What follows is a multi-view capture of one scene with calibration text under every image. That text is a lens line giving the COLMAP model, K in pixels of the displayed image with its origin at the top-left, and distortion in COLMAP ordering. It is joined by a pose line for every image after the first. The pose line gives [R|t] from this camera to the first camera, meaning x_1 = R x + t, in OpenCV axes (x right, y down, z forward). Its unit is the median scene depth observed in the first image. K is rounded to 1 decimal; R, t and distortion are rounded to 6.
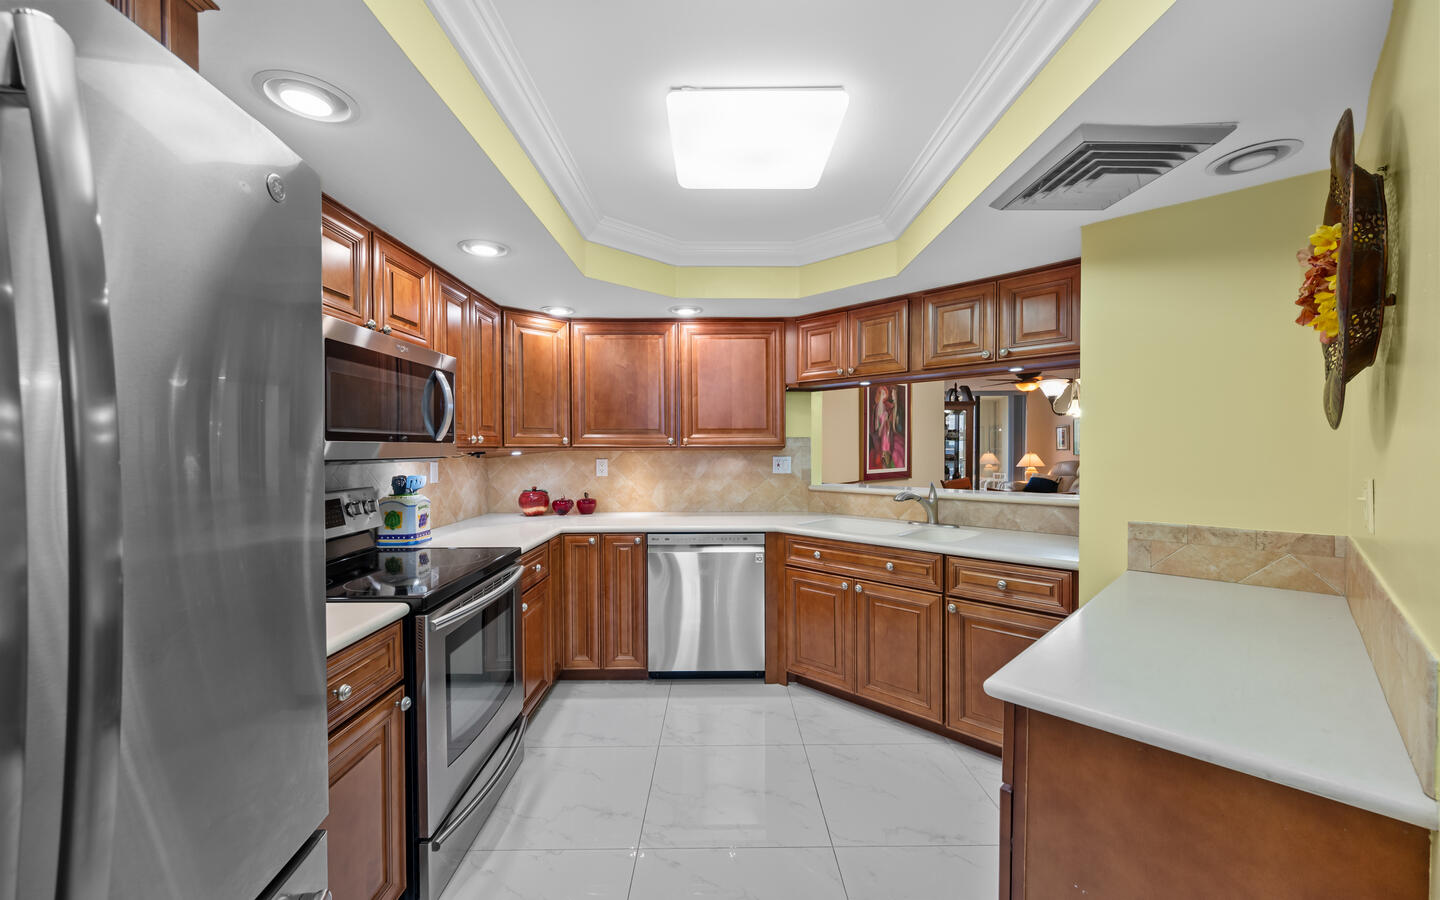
lens RADIAL K [[567.2, 0, 713.8], [0, 567.2, 439.3], [0, 0, 1]] dist [0.000234, 0.000006]
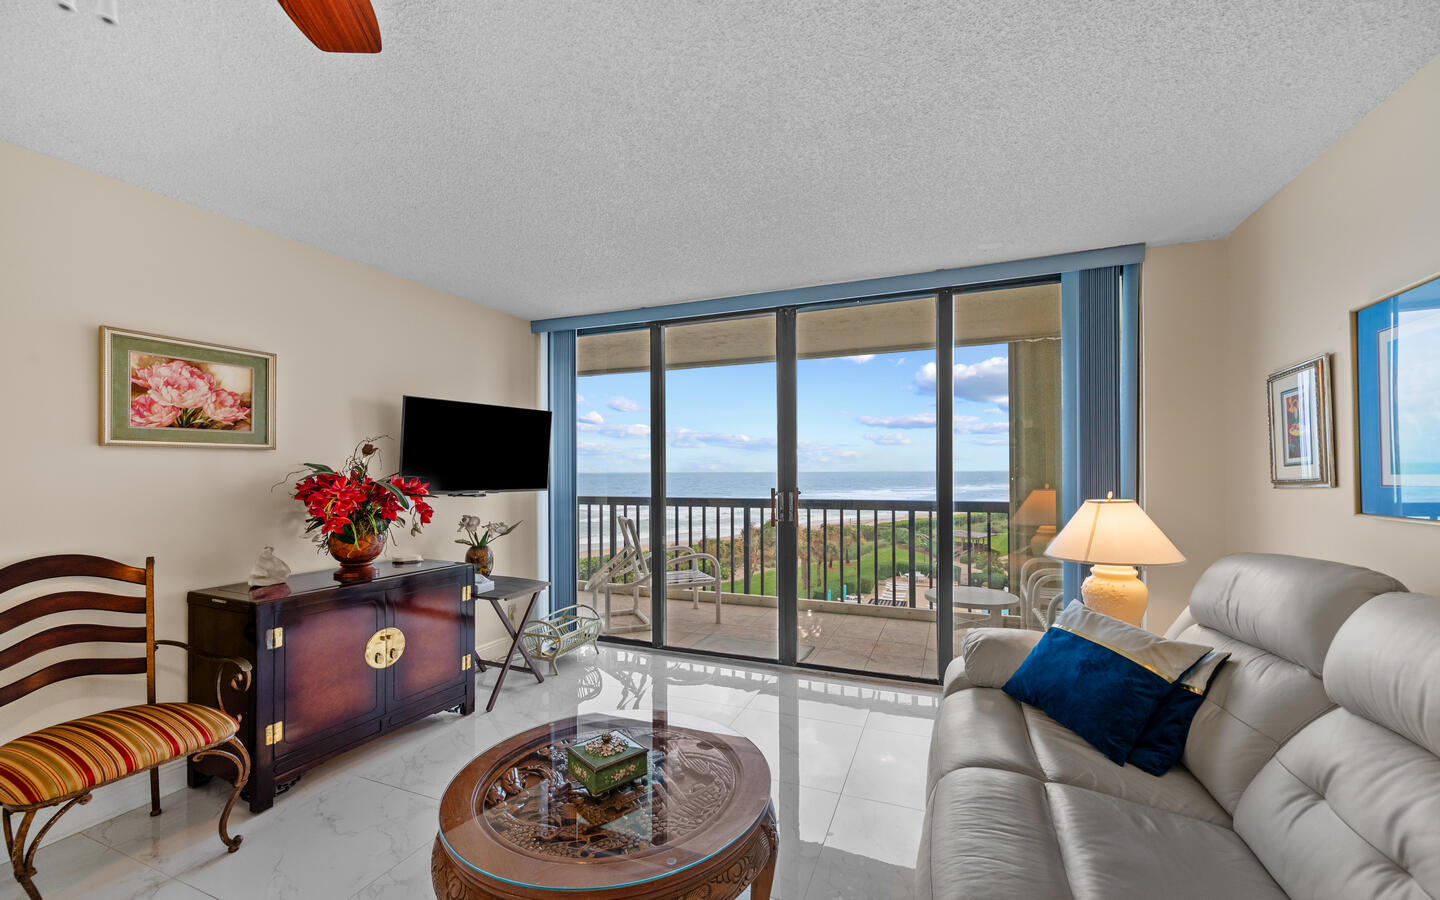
lens RADIAL K [[569.2, 0, 715.6], [0, 569.2, 460.5], [0, 0, 1]] dist [-0.001149, 0.000177]
pose [[0.921706, -0.006737, -0.387830, 1.459075], [0.005473, 0.999975, -0.004364, 0.030342], [0.387850, 0.001900, 0.921720, 2.143025]]
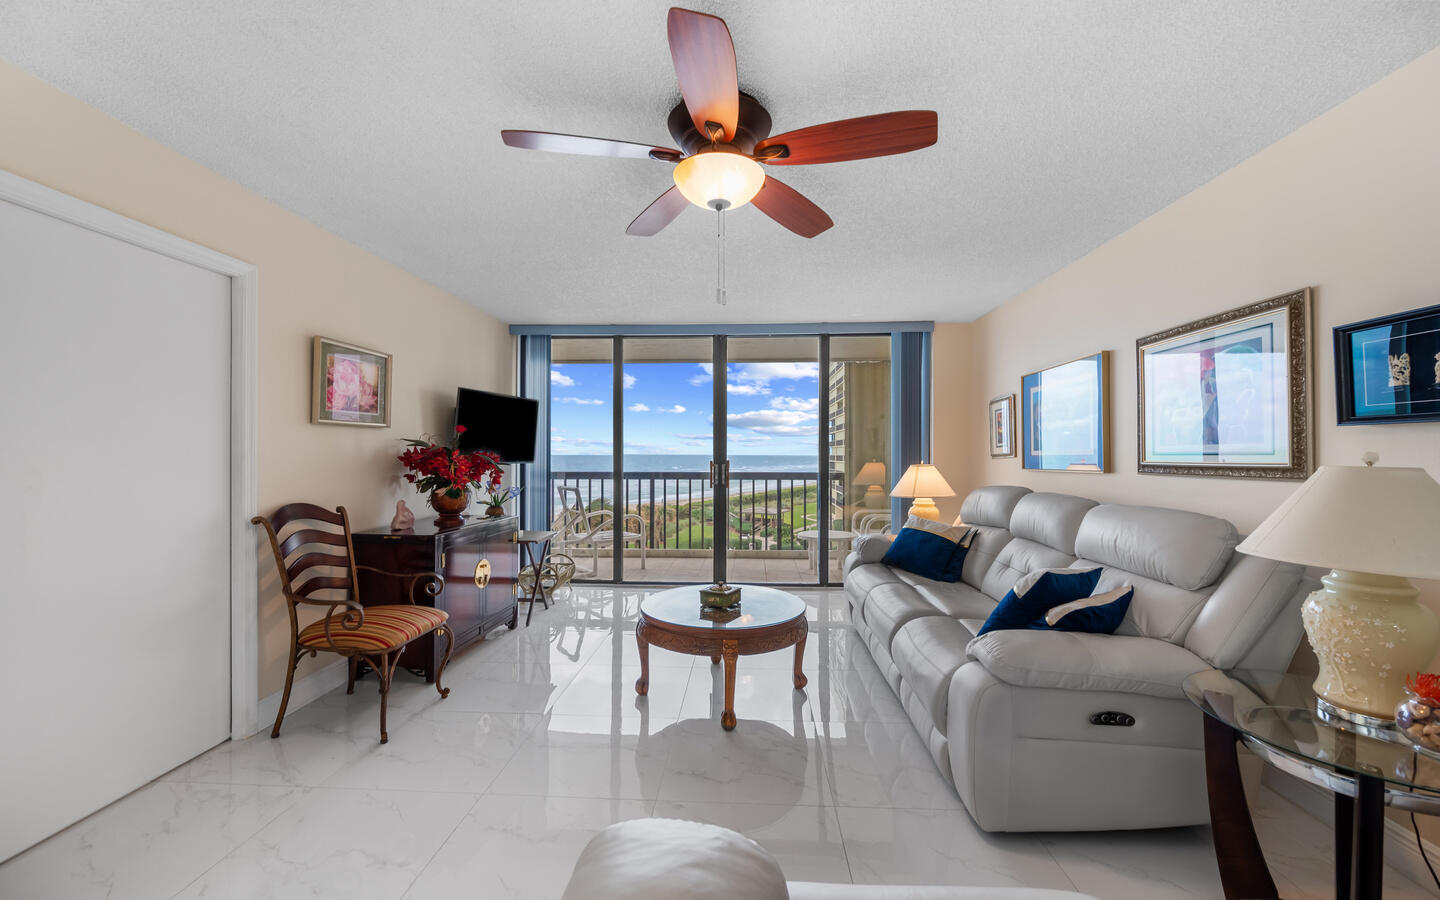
lens RADIAL K [[567.2, 0, 713.8], [0, 567.2, 439.3], [0, 0, 1]] dist [0.000234, 0.000006]
pose [[0.997781, 0.005120, -0.066384, 1.262798], [-0.005859, 0.999923, -0.010943, 0.036189], [0.066323, 0.011308, 0.997734, 1.691412]]
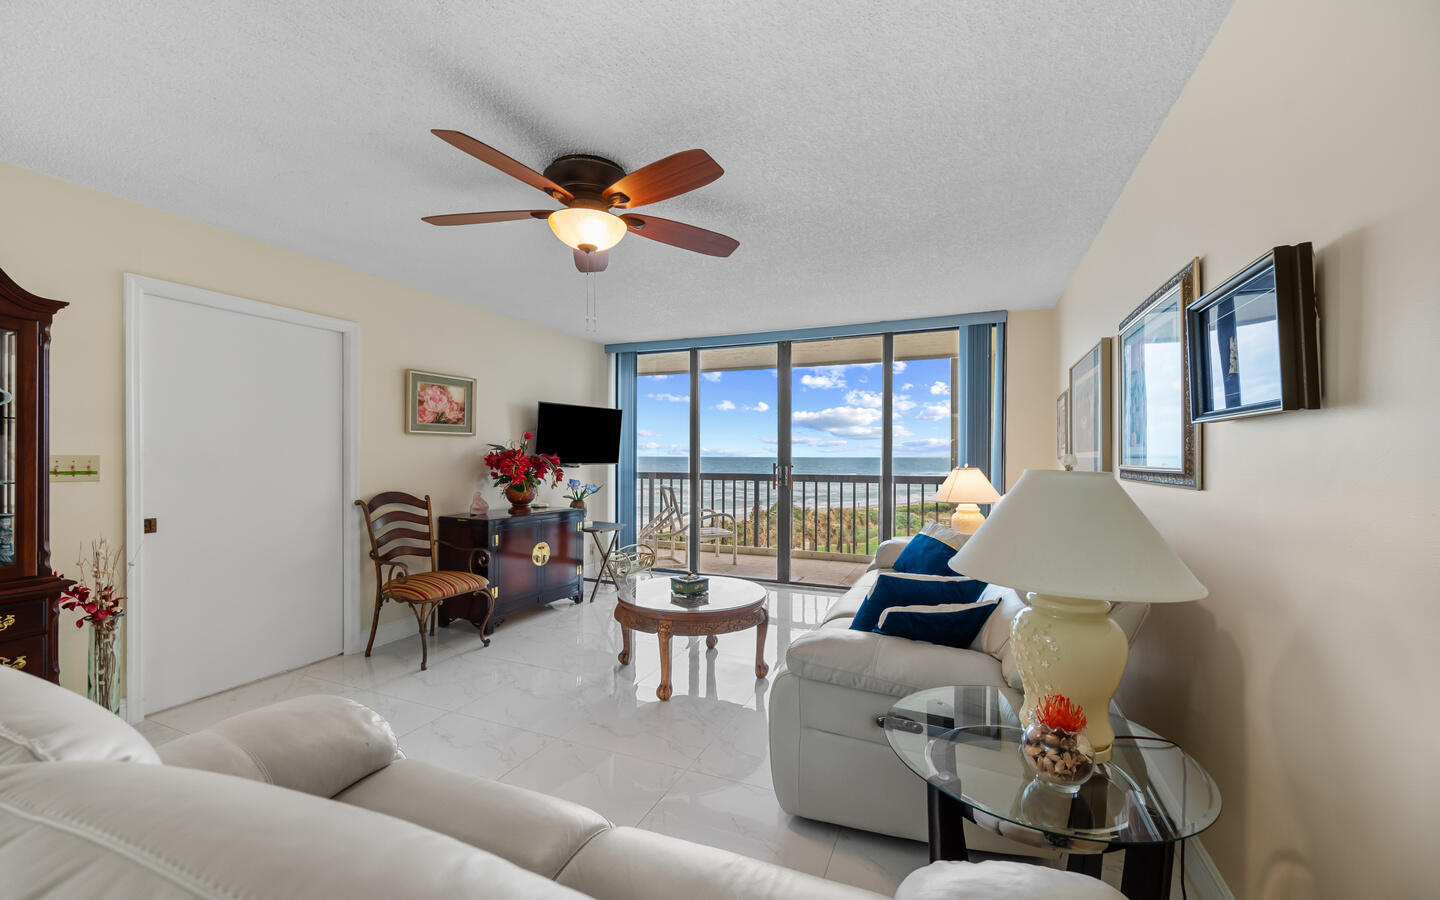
lens RADIAL K [[567.2, 0, 713.8], [0, 567.2, 439.3], [0, 0, 1]] dist [0.000234, 0.000006]
pose [[0.913273, -0.004861, -0.407318, 1.619467], [-0.001011, 0.999899, -0.014199, 0.034473], [0.407346, 0.013379, 0.913176, 1.696835]]
